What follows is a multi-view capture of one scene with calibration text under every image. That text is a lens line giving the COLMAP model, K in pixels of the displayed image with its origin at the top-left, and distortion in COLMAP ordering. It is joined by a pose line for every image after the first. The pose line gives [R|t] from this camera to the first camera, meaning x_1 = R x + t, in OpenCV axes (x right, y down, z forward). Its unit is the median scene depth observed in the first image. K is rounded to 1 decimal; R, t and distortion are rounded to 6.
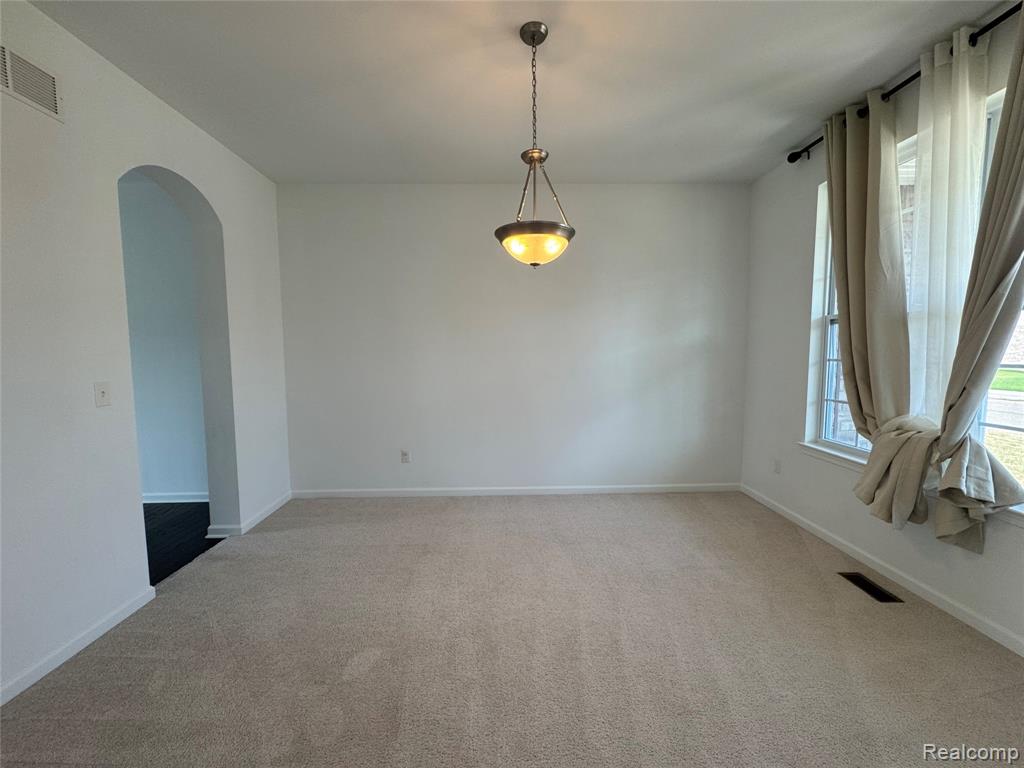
lens RADIAL K [[413.2, 0, 511.6], [0, 413.2, 380.7], [0, 0, 1]] dist [-0.002688, 0.000650]
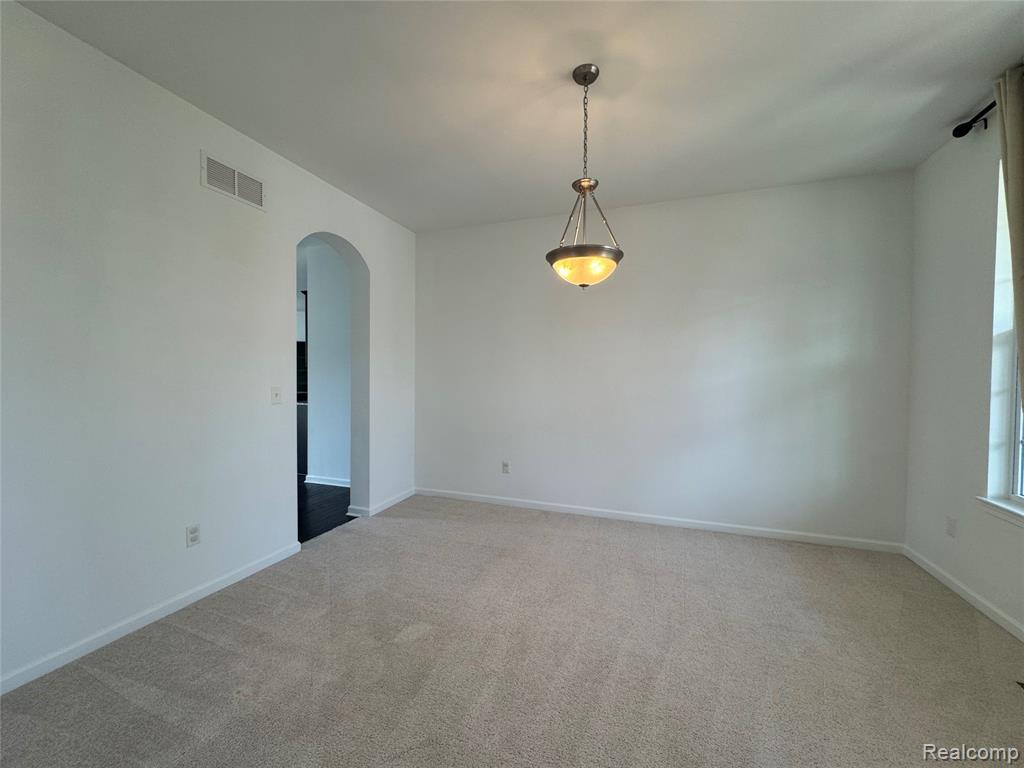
lens RADIAL K [[413.2, 0, 515.5], [0, 413.2, 380.8], [0, 0, 1]] dist [-0.002688, 0.000650]
pose [[0.931272, 0.020866, -0.363726, 0.213844], [-0.042097, 0.997834, -0.050542, 0.014674], [0.361883, 0.062380, 0.930134, -0.015414]]
